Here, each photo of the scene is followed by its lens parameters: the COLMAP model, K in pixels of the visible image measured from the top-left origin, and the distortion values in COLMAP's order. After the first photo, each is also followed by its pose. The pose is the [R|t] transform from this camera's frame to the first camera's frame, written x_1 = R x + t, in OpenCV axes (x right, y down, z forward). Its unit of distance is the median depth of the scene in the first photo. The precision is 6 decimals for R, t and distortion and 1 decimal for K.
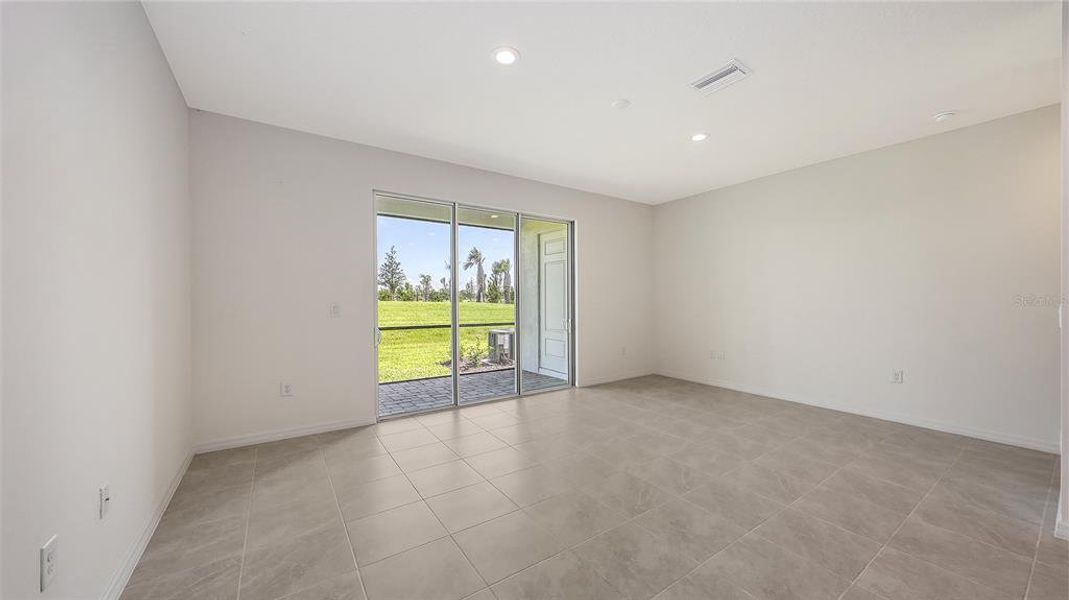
lens RADIAL K [[375.0, 0, 536.7], [0, 375.0, 300.7], [0, 0, 1]] dist [0.000585, -0.000008]
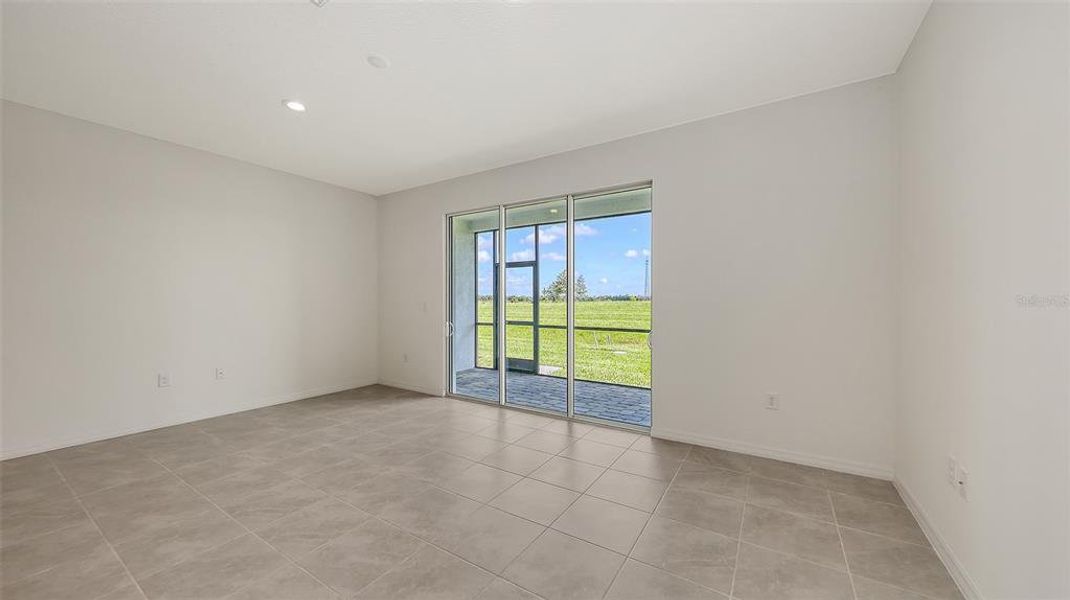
lens RADIAL K [[386.0, 0, 536.0], [0, 386.0, 298.9], [0, 0, 1]] dist [0.009600, -0.000011]
pose [[0.387140, 0.004068, -0.922012, 1.016782], [-0.003578, 0.999989, 0.002909, -0.012502], [0.922014, 0.002173, 0.387151, 0.877704]]
